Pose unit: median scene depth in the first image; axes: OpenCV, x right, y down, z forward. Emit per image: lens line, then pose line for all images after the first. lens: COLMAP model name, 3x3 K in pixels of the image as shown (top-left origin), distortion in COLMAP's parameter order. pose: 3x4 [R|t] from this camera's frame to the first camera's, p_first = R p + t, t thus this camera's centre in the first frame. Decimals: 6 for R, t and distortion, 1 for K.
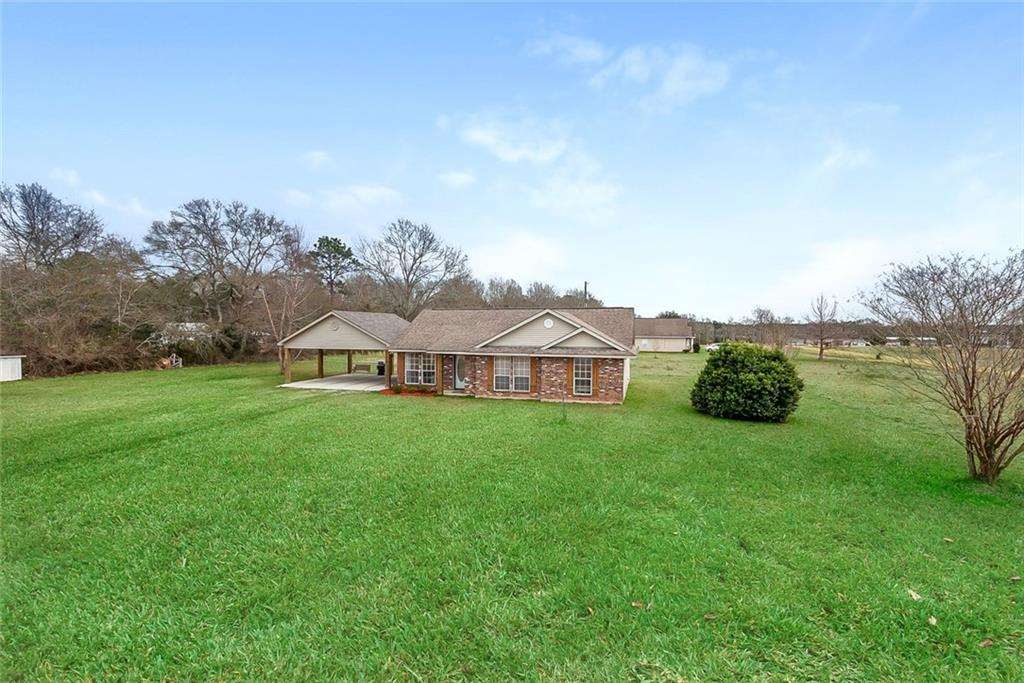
lens RADIAL K [[512.3, 0, 512.0], [0, 512.3, 341.5], [0, 0, 1]] dist [-0.001171, -0.000150]
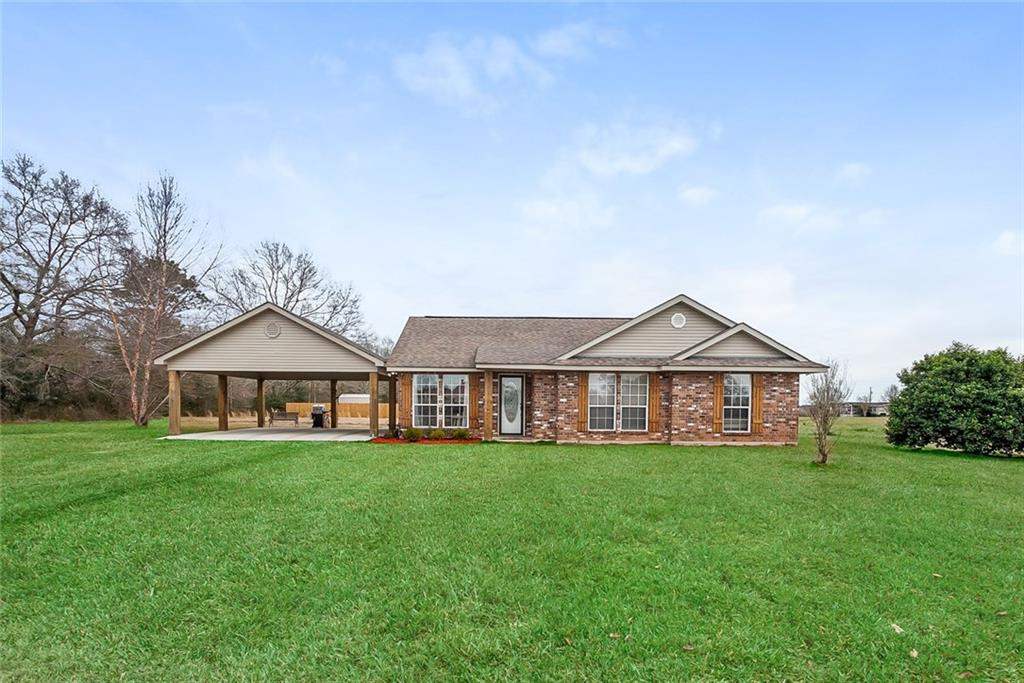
lens RADIAL K [[546.6, 0, 511.2], [0, 546.6, 423.5], [0, 0, 1]] dist [0.002148, 0.000382]
pose [[0.963362, -0.008916, 0.268055, -0.290137], [0.006785, 0.999938, 0.008875, 0.078986], [-0.268117, -0.006731, 0.963363, 0.394490]]
